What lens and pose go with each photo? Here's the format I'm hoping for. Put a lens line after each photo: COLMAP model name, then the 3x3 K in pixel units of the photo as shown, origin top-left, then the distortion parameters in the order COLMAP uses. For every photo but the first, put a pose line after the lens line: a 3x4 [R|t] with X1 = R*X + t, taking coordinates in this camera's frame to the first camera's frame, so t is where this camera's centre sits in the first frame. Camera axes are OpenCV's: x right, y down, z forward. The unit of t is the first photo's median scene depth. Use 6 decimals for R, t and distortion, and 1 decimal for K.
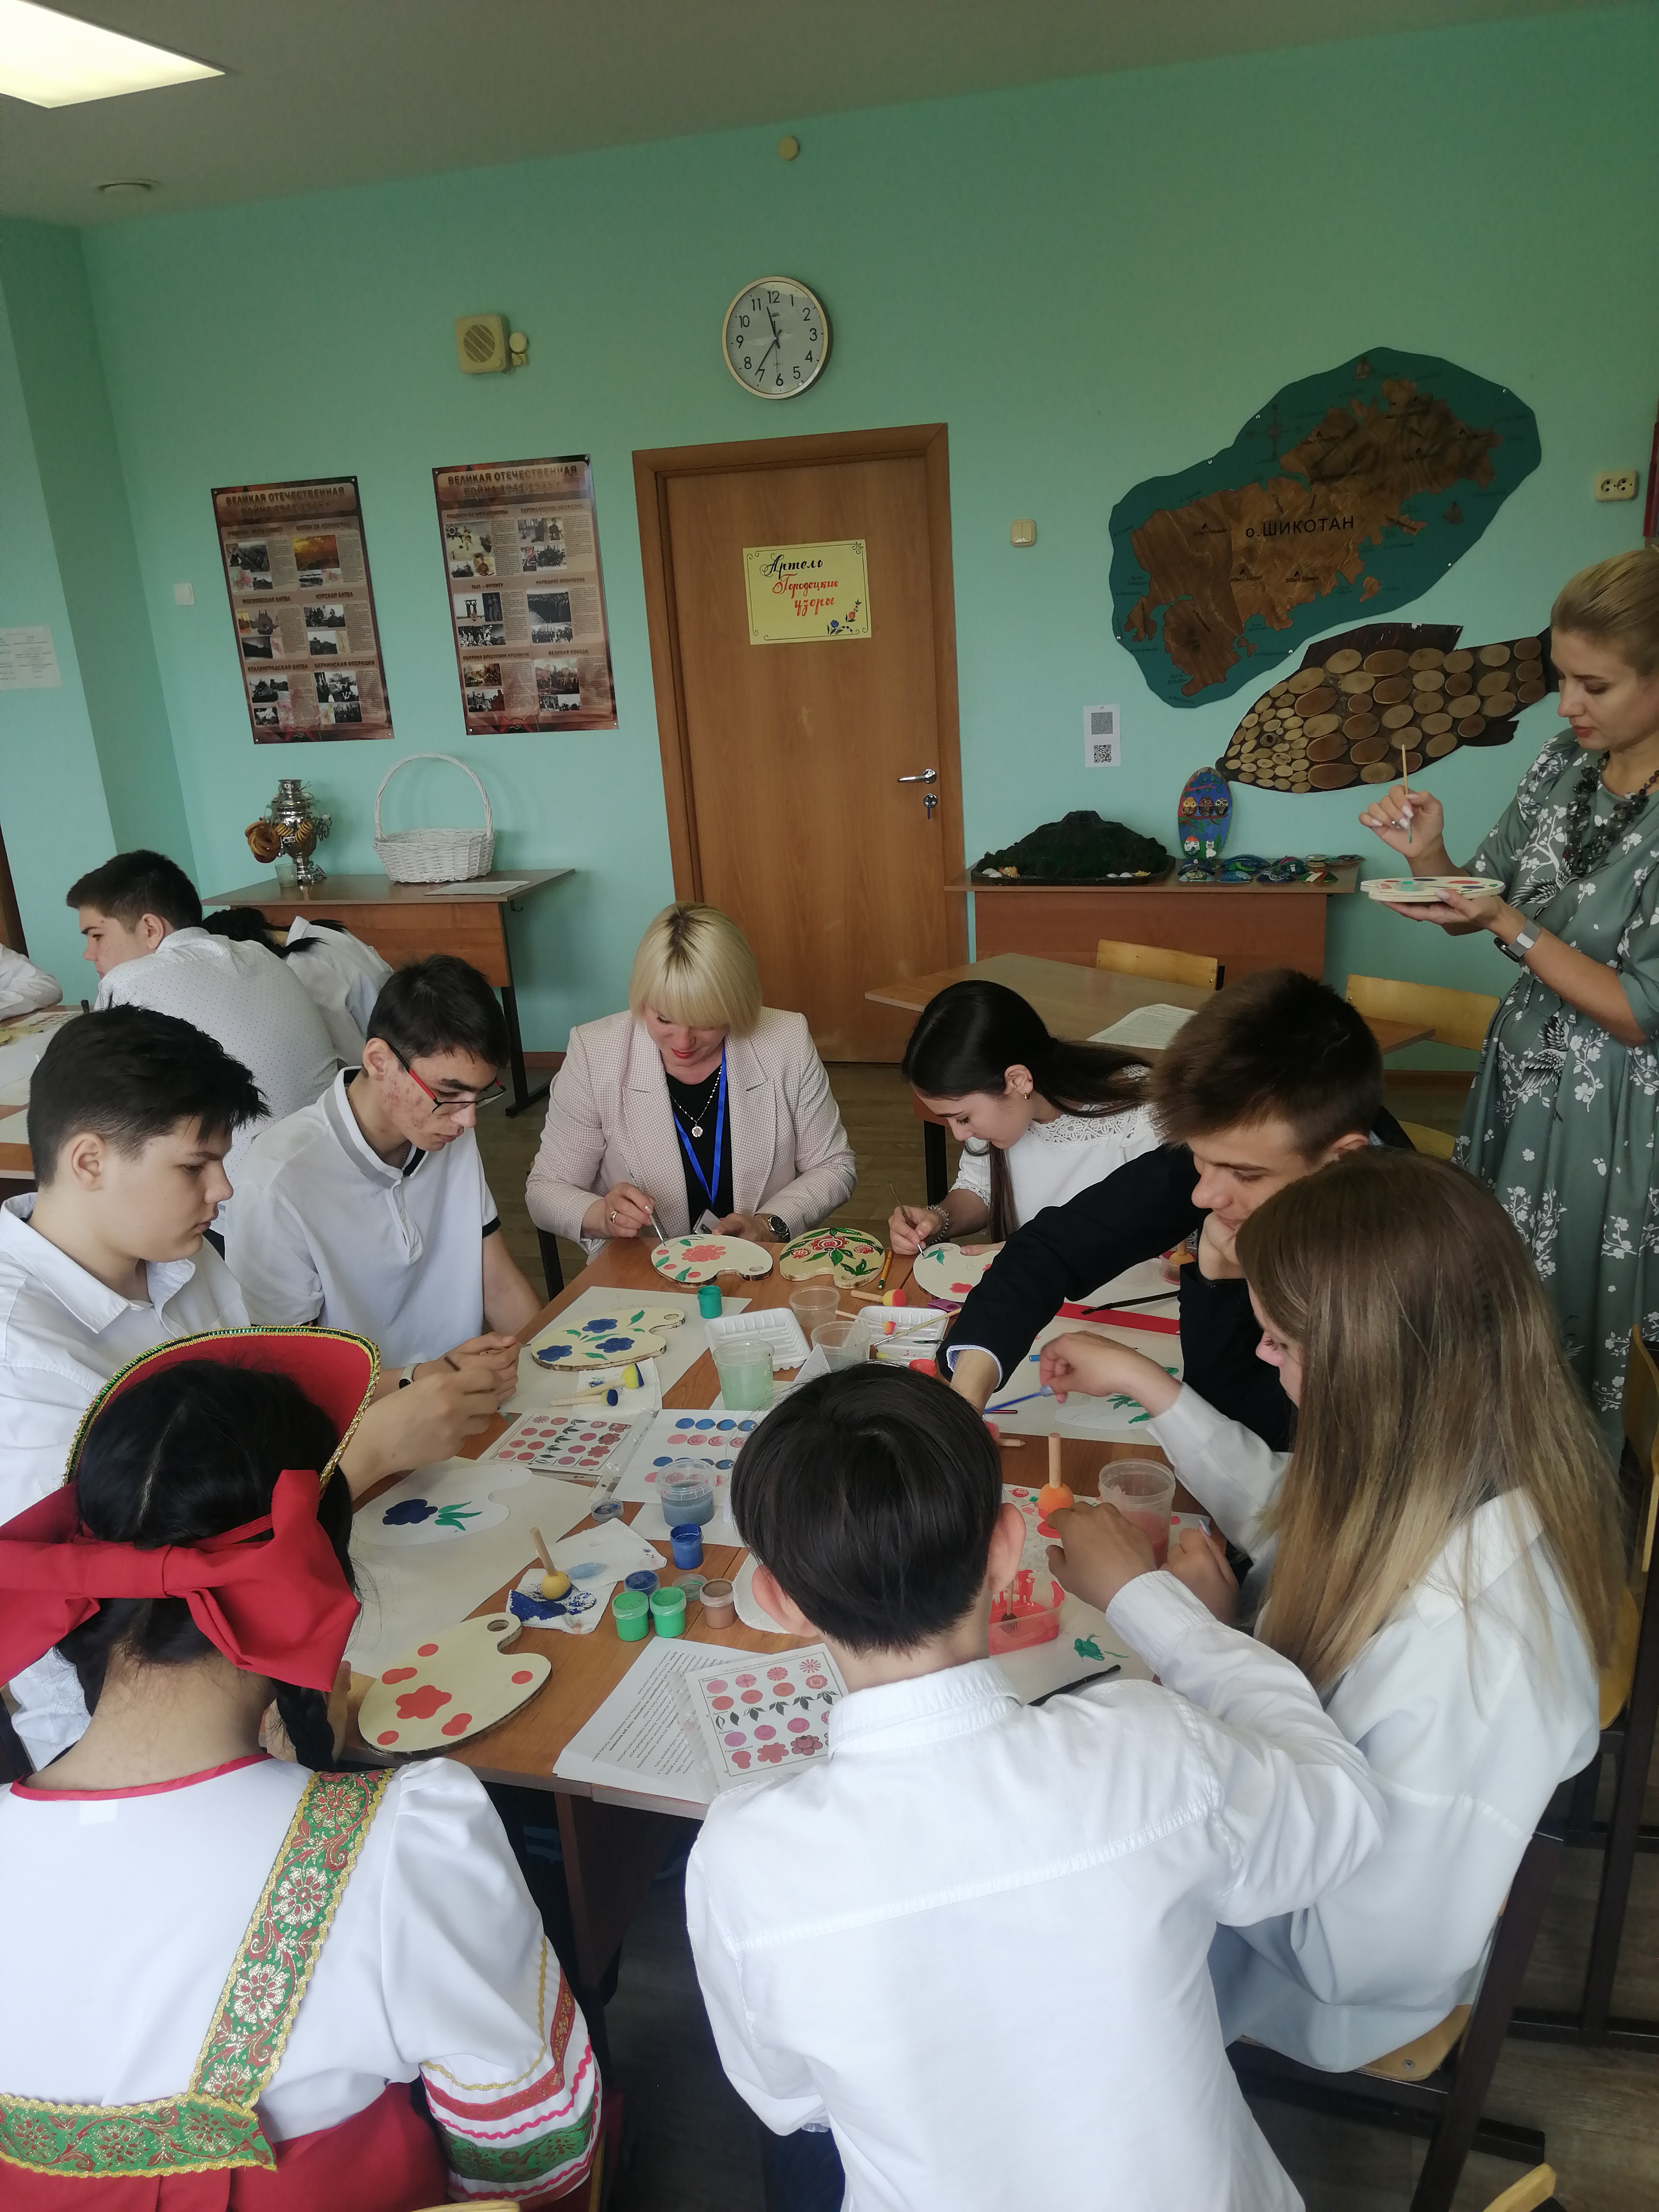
lens RADIAL K [[1709.5, 0, 831.2], [0, 1709.5, 1120.2], [0, 0, 1]] dist [0.010114, -0.023694]
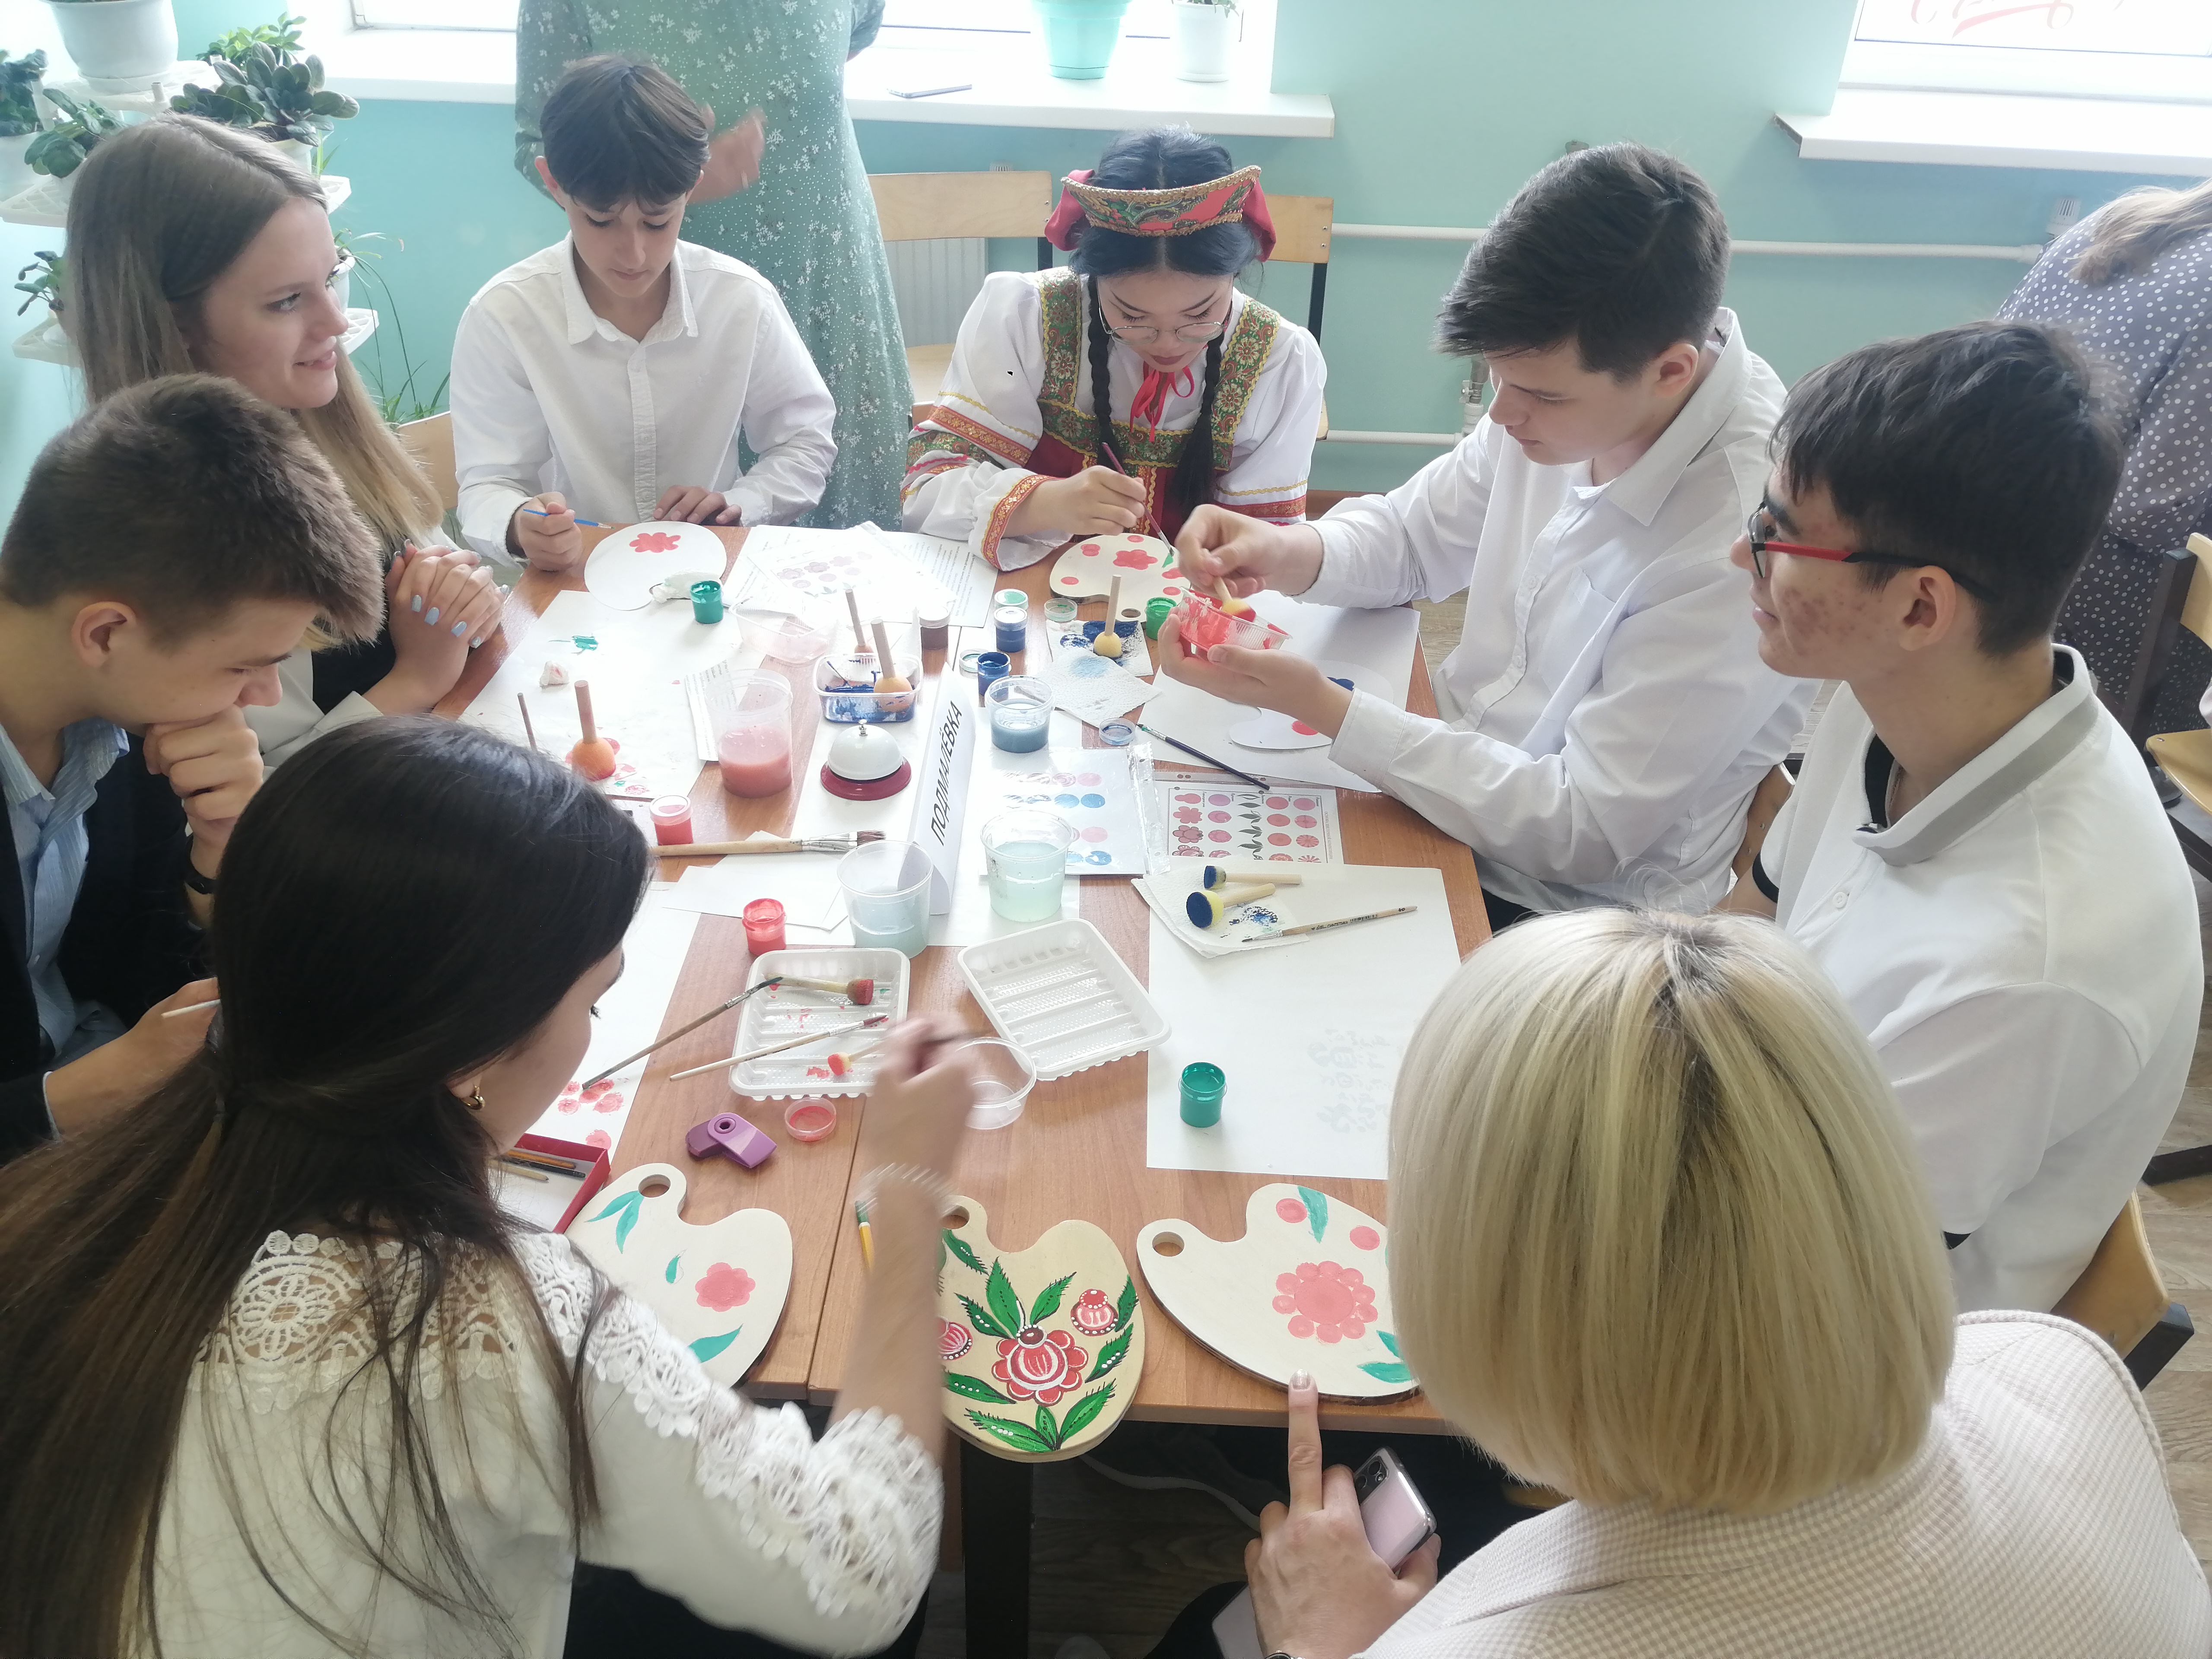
lens RADIAL K [[1737.3, 0, 1116.9], [0, 1737.3, 821.7], [0, 0, 1]] dist [0.034548, -0.059856]
pose [[-0.962906, 0.183055, -0.198247, 0.018838], [-0.052077, 0.594813, 0.802176, -0.160644], [0.264762, 0.782744, -0.563216, 0.535890]]
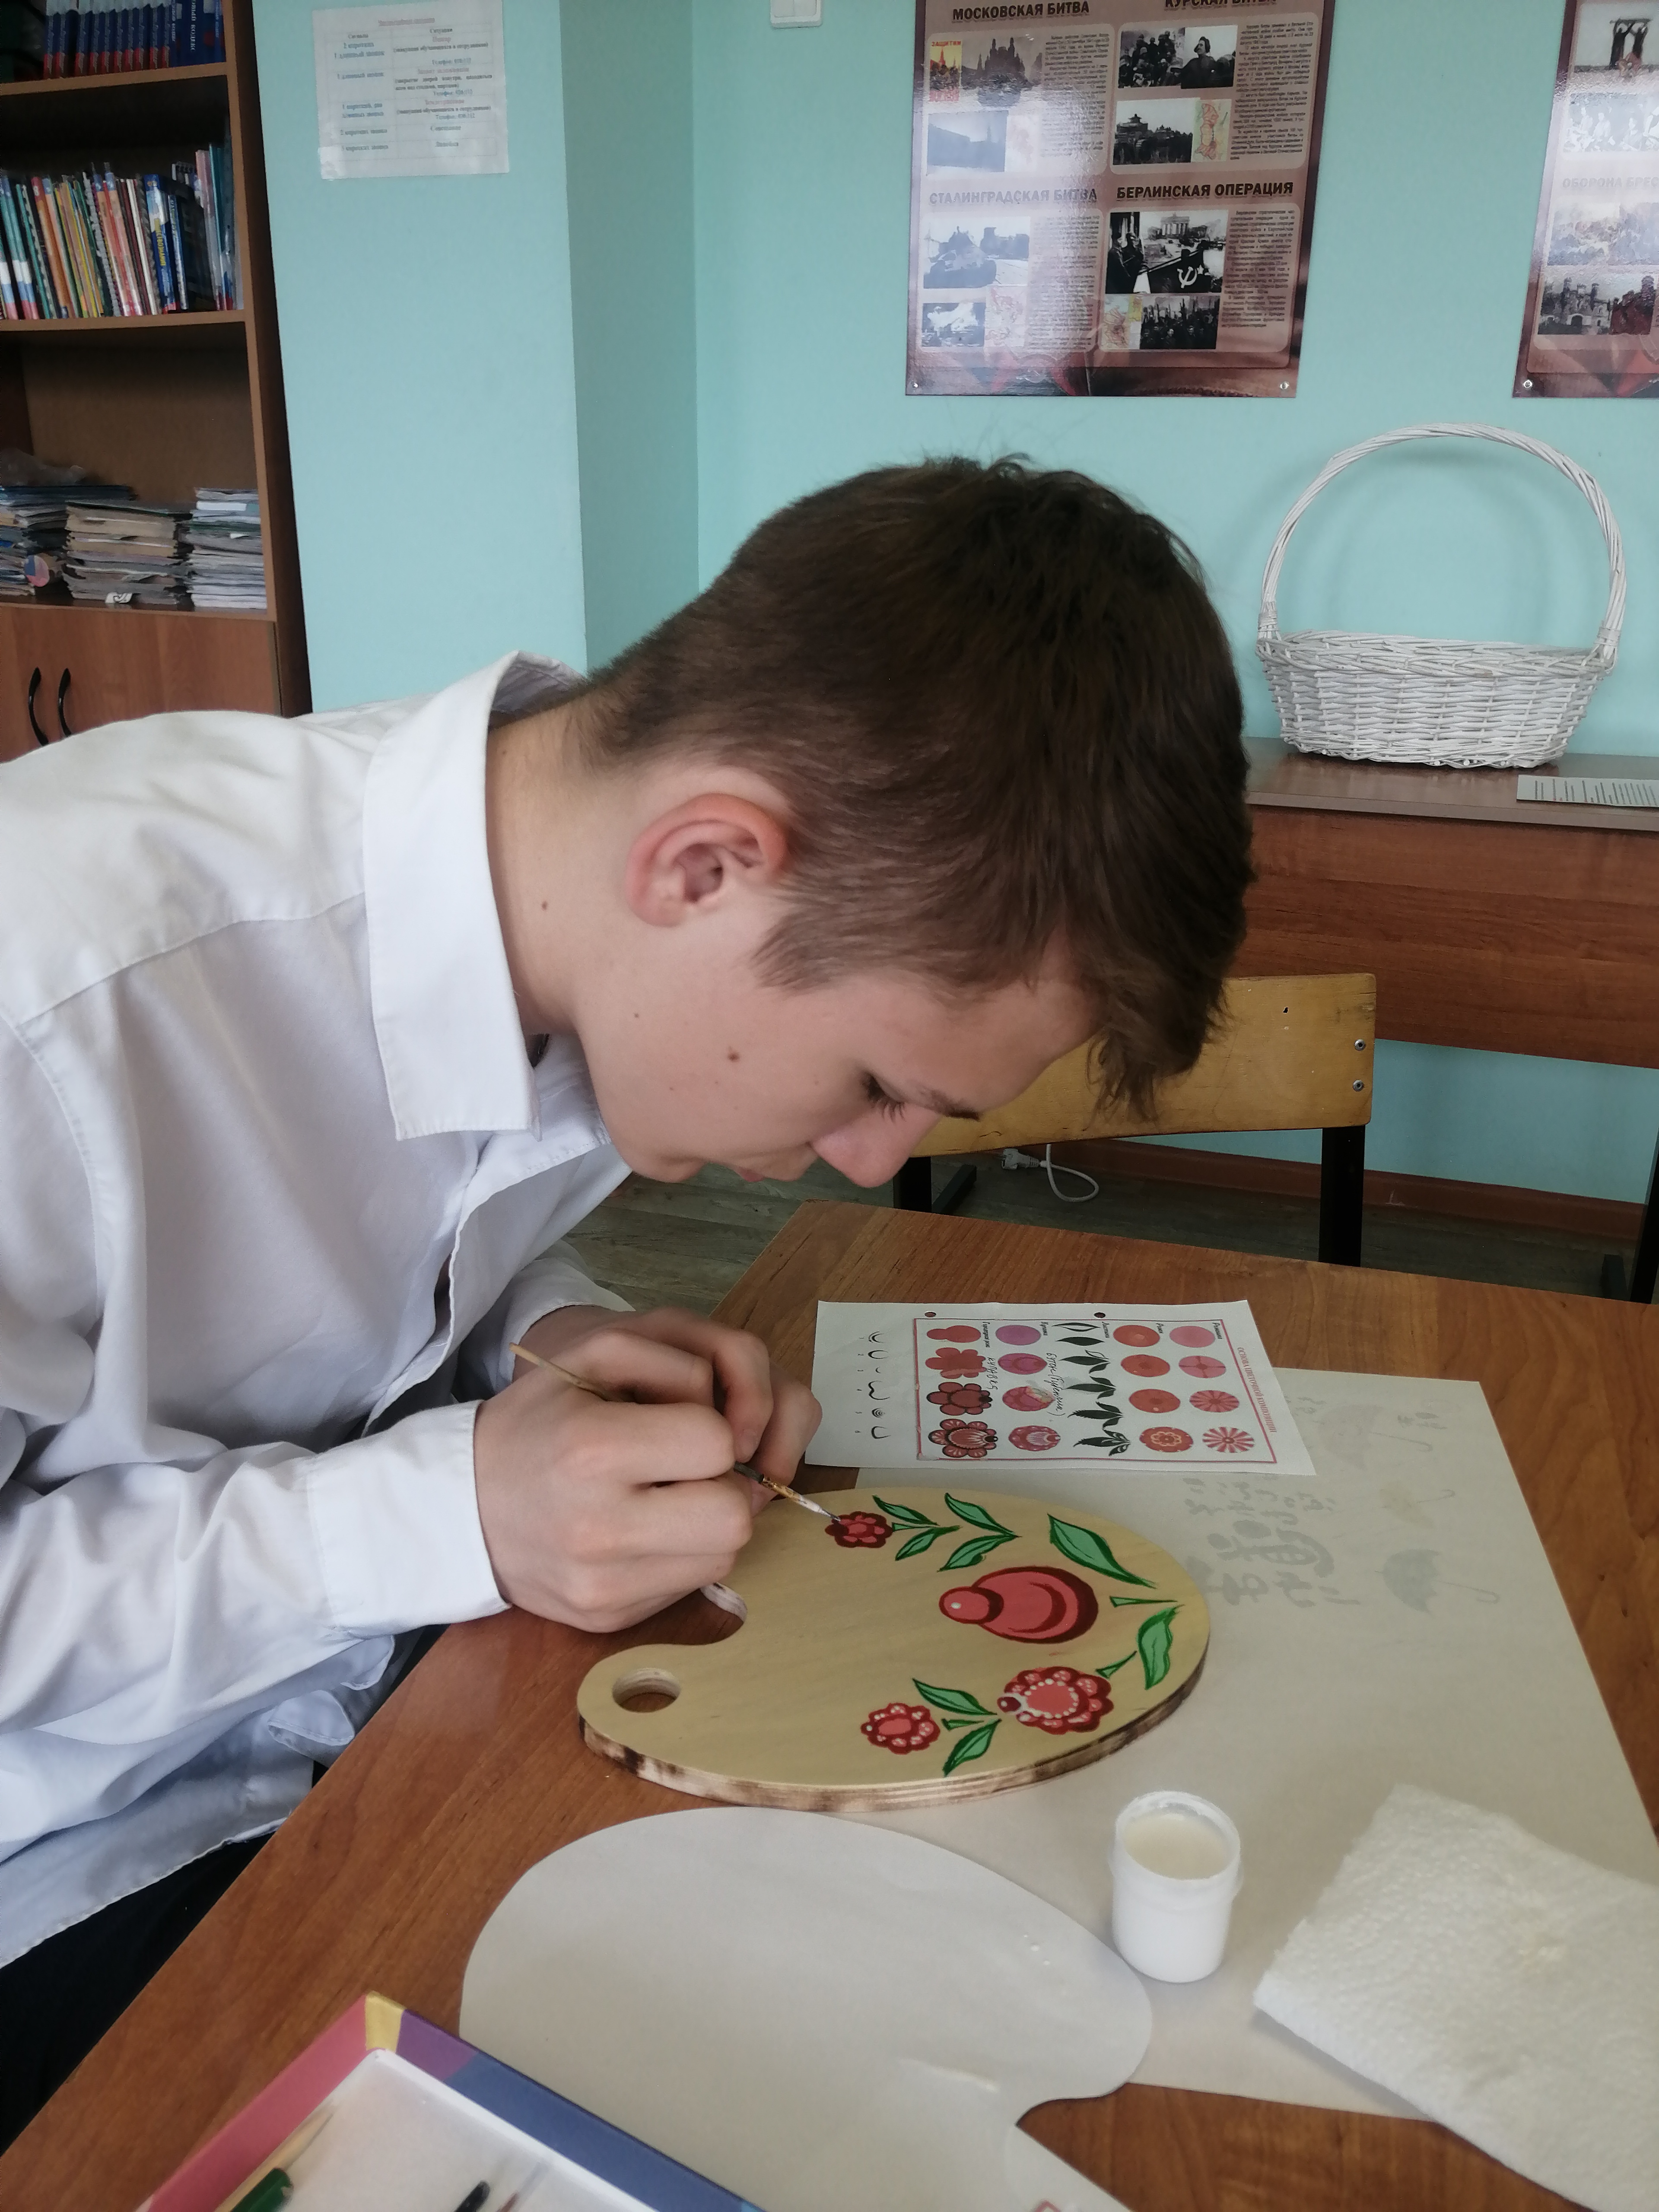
lens RADIAL K [[1737.3, 0, 837.4], [0, 1737.3, 1120.7], [0, 0, 1]] dist [0.034548, -0.059856]
pose [[0.995378, 0.094788, -0.015410, -0.386700], [-0.093947, 0.994402, 0.048354, -0.072831], [0.019908, -0.046683, 0.998711, 0.661503]]
